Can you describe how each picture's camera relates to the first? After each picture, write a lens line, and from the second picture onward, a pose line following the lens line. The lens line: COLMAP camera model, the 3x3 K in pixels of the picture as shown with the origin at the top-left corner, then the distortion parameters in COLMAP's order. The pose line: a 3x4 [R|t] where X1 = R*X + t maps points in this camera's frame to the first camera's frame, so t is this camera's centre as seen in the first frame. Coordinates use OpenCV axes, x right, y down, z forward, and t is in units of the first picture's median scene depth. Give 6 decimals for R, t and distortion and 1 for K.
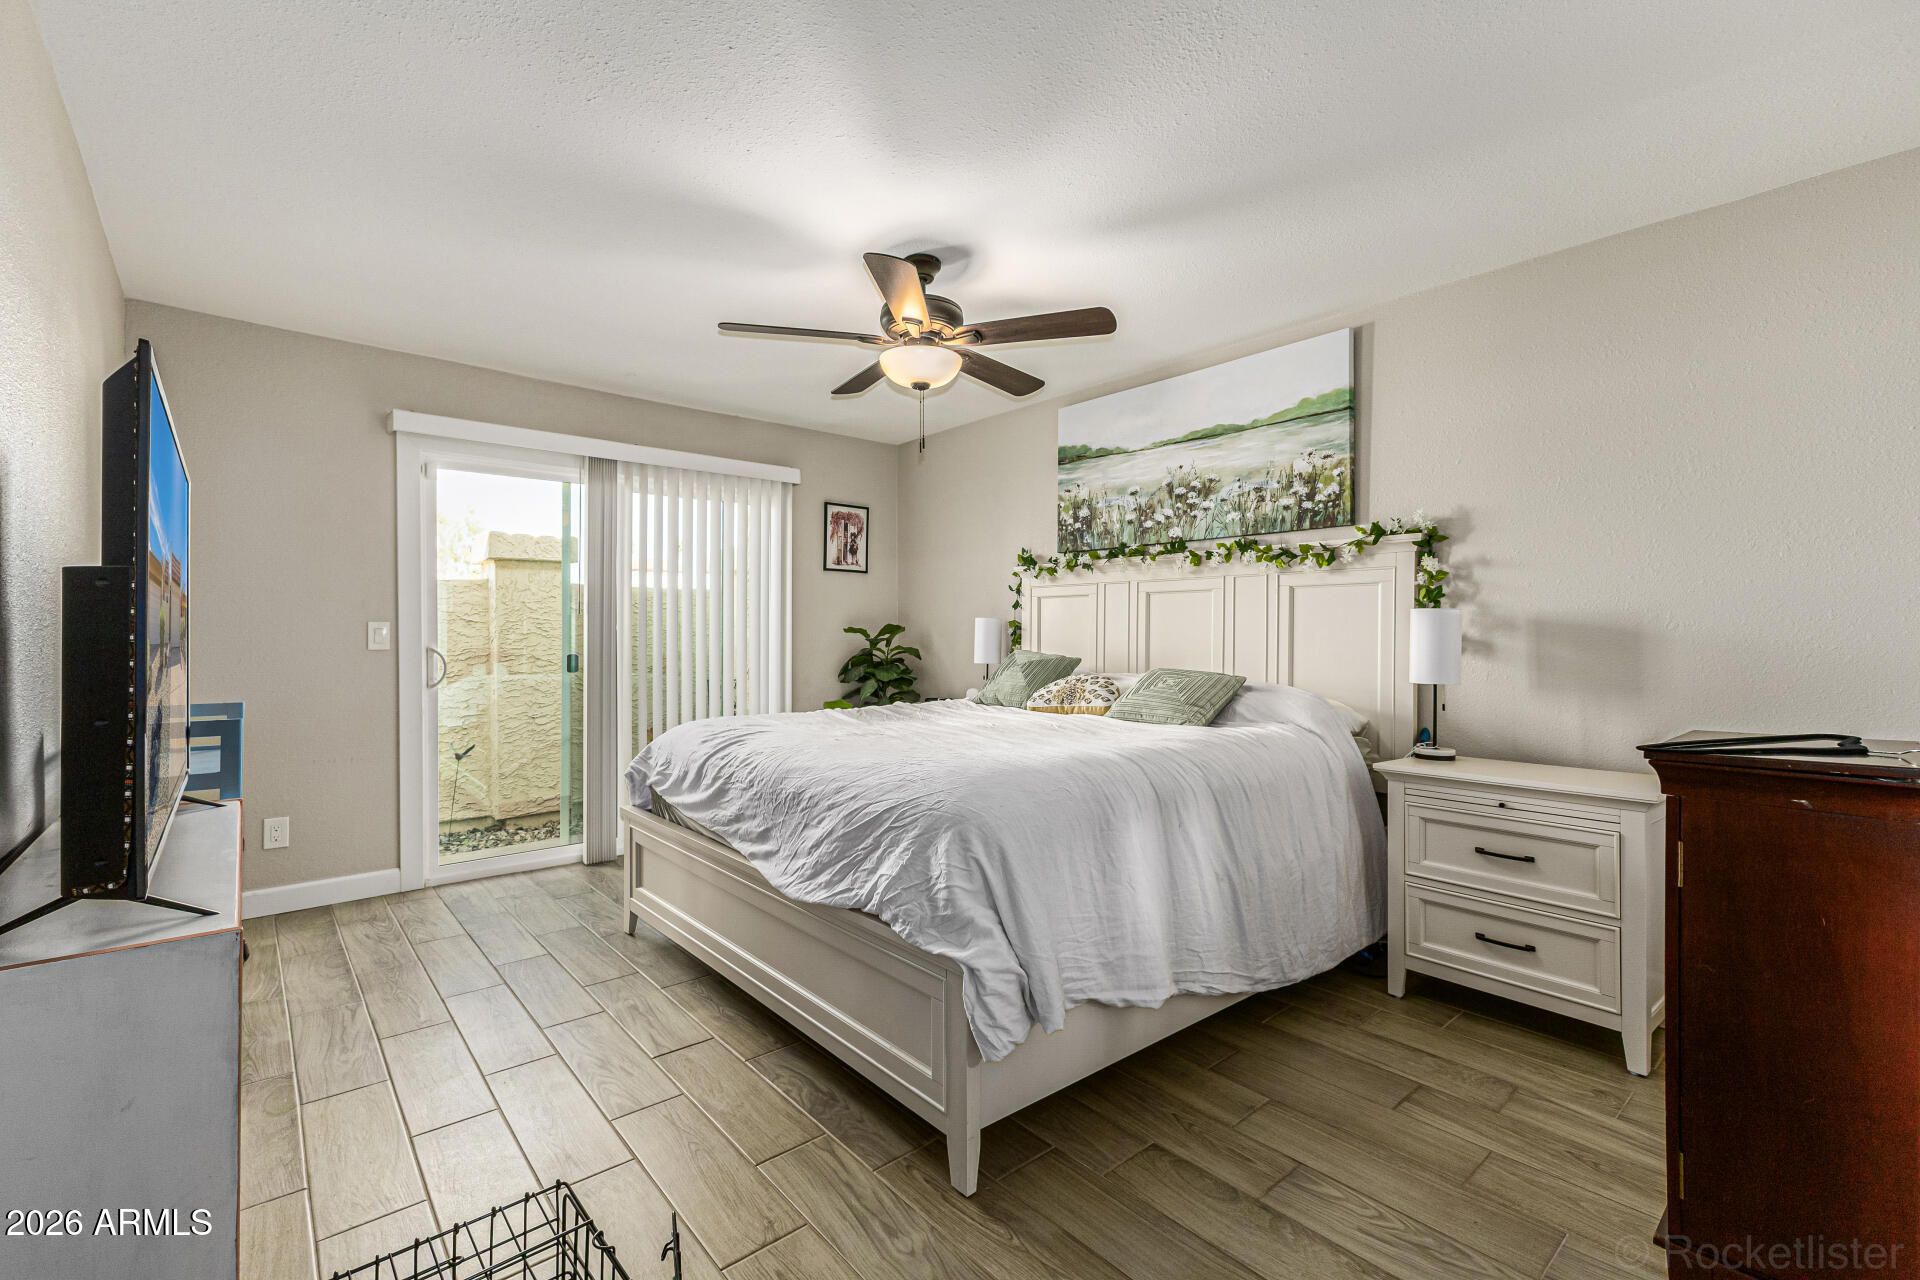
lens RADIAL K [[834.2, 0, 975.7], [0, 834.2, 635.8], [0, 0, 1]] dist [0.009157, -0.000806]
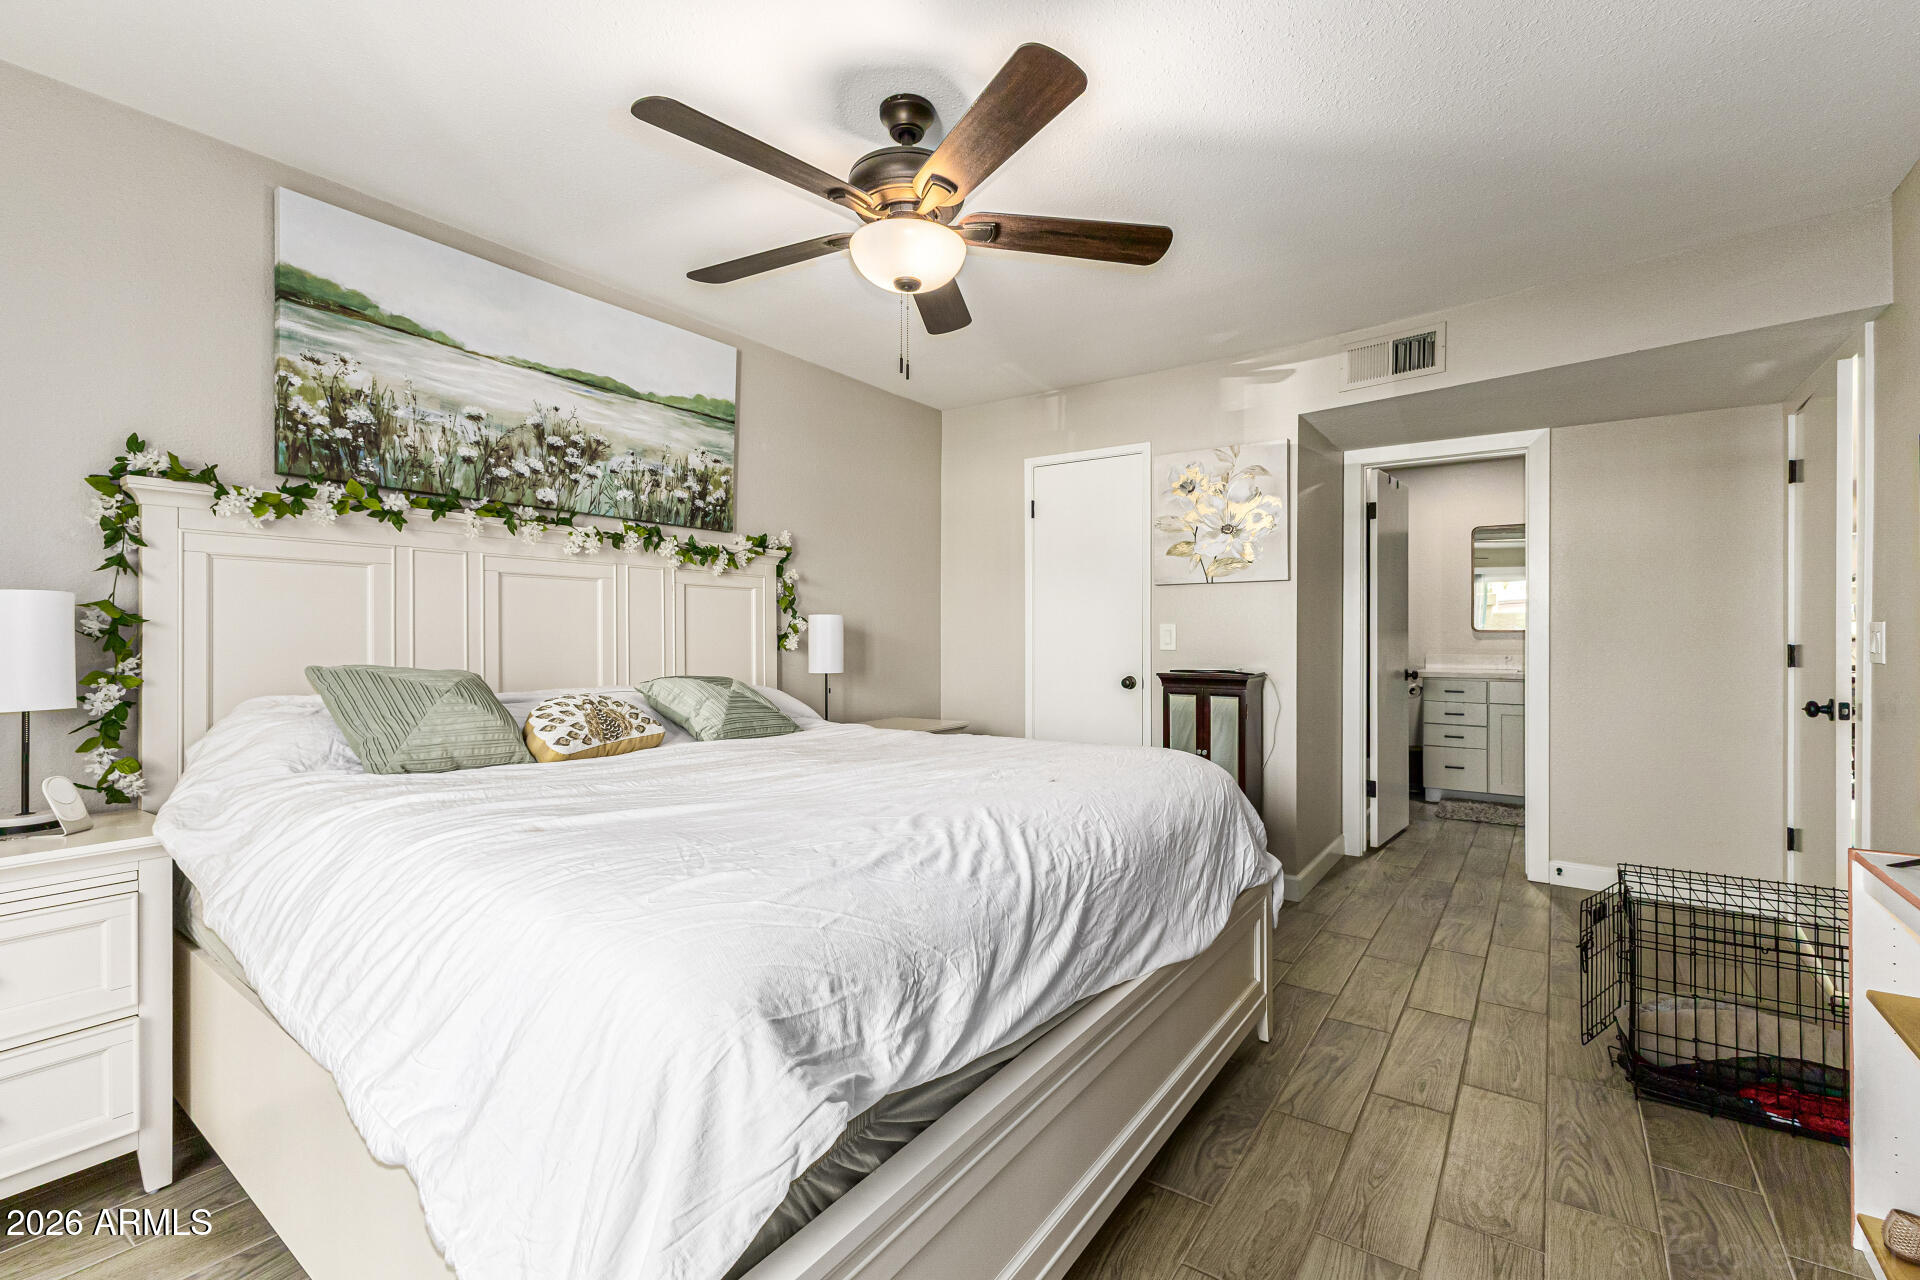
lens RADIAL K [[834.2, 0, 963.3], [0, 834.2, 639.9], [0, 0, 1]] dist [0.009157, -0.000806]
pose [[-0.229802, -0.004006, 0.973229, -0.572976], [0.002114, 0.999987, 0.004615, 0.000349], [-0.973235, 0.003118, -0.229790, 0.836250]]
